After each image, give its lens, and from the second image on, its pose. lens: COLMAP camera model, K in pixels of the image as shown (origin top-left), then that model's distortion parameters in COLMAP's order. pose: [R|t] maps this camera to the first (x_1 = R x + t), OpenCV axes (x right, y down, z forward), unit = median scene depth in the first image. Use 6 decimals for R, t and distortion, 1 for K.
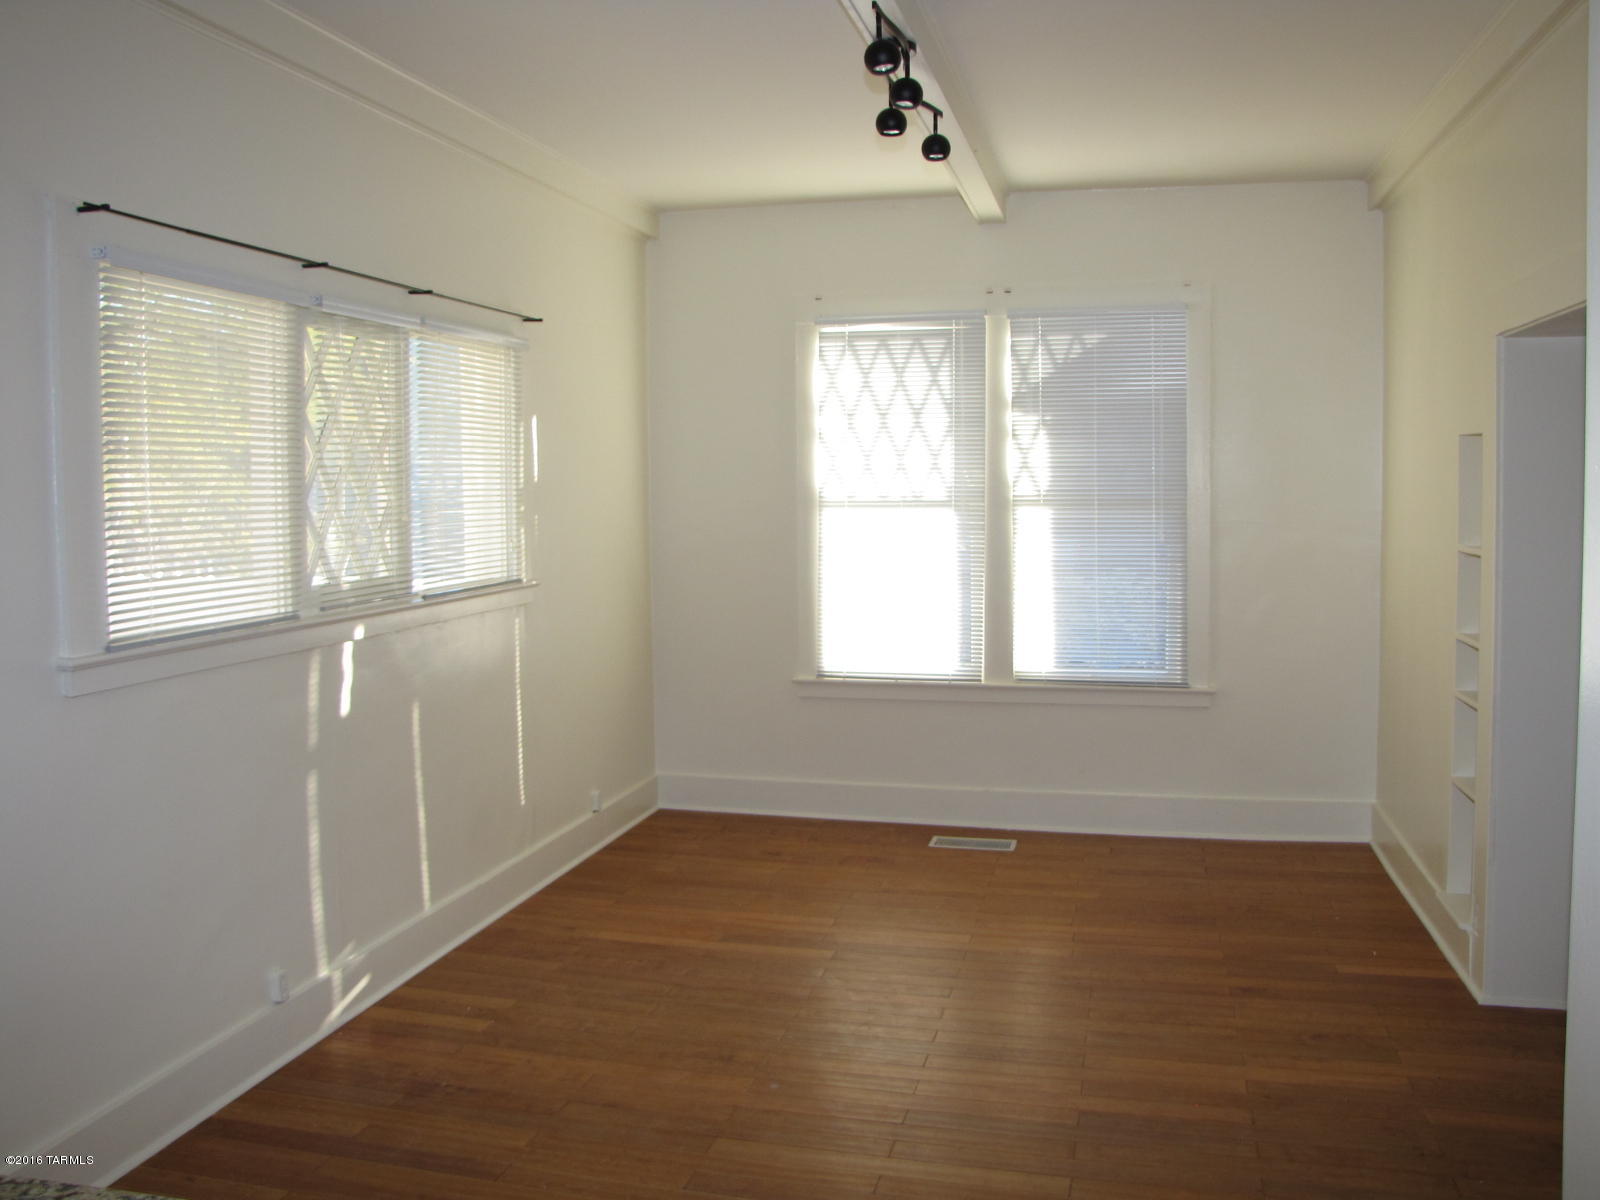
lens RADIAL K [[1365.4, 0, 832.6], [0, 1365.4, 561.4], [0, 0, 1]] dist [-0.173405, 0.144903]
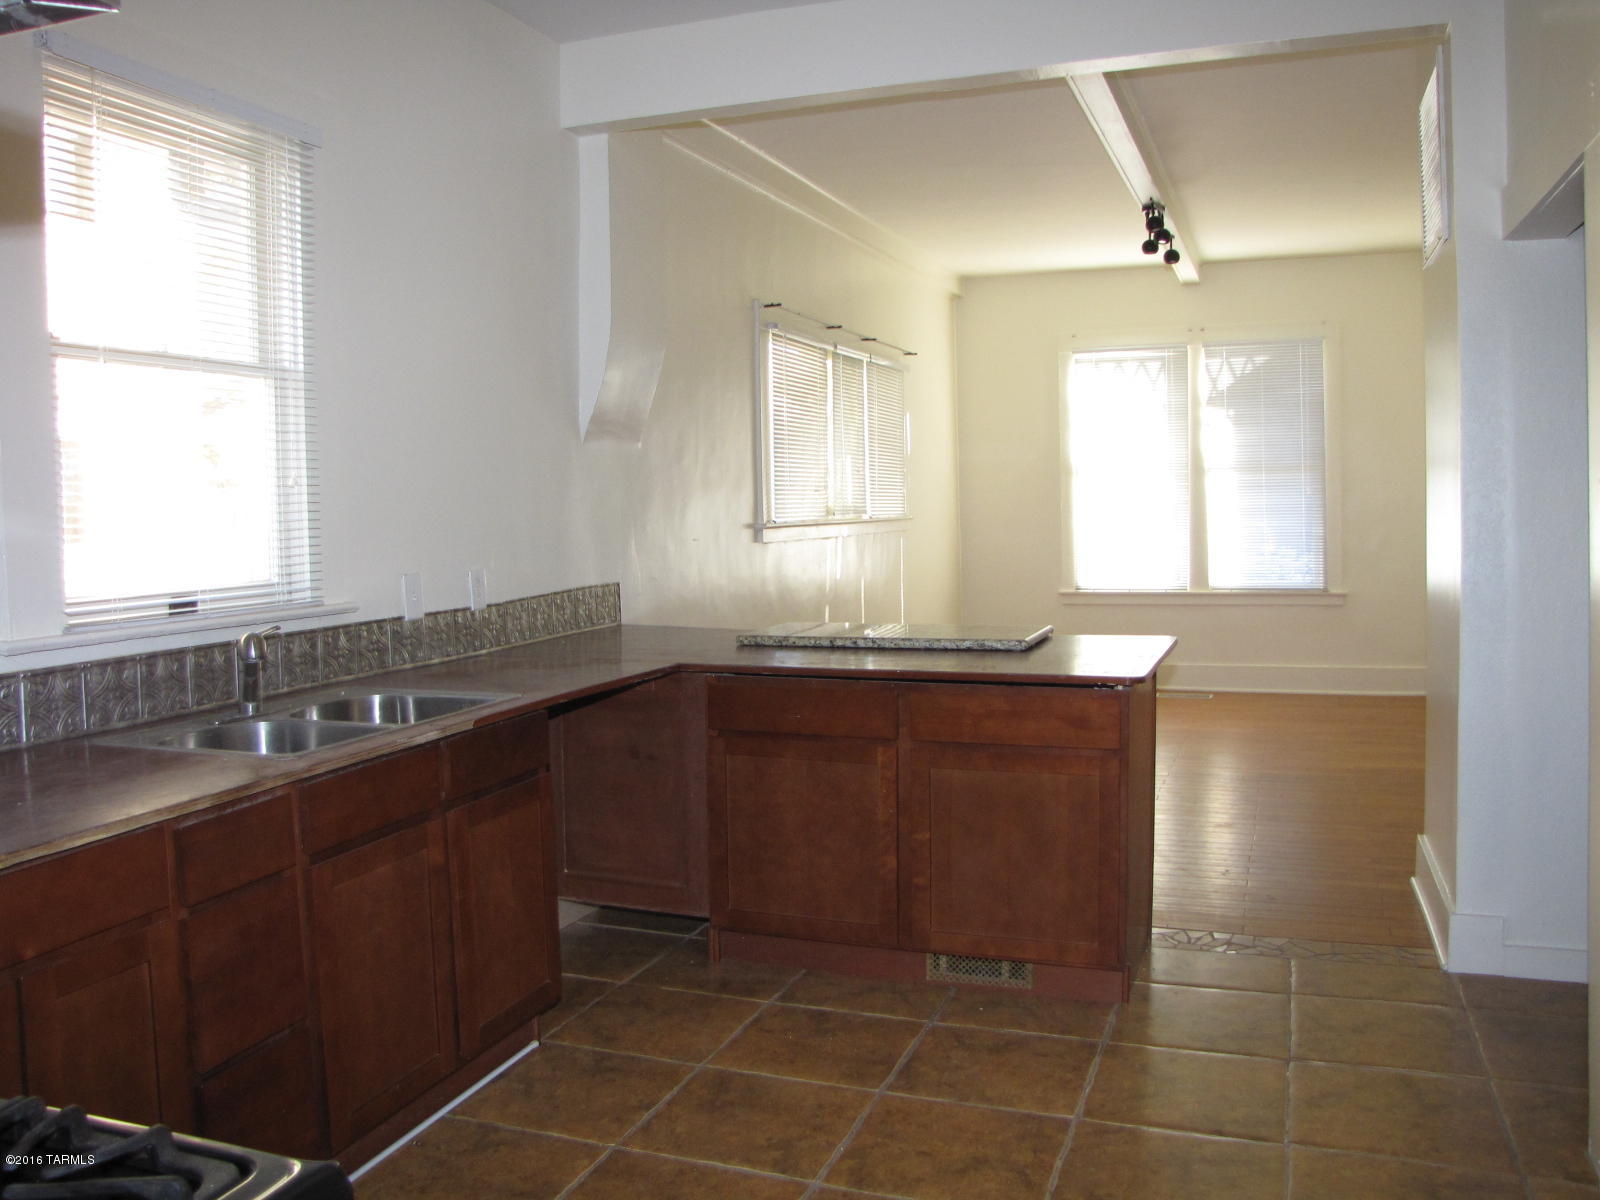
lens RADIAL K [[1365.4, 0, 832.6], [0, 1365.4, 561.4], [0, 0, 1]] dist [-0.173405, 0.144903]
pose [[0.993241, -0.007640, -0.115818, -0.109396], [0.005764, 0.999847, -0.016519, 0.081837], [0.115927, 0.015740, 0.993133, -0.534493]]
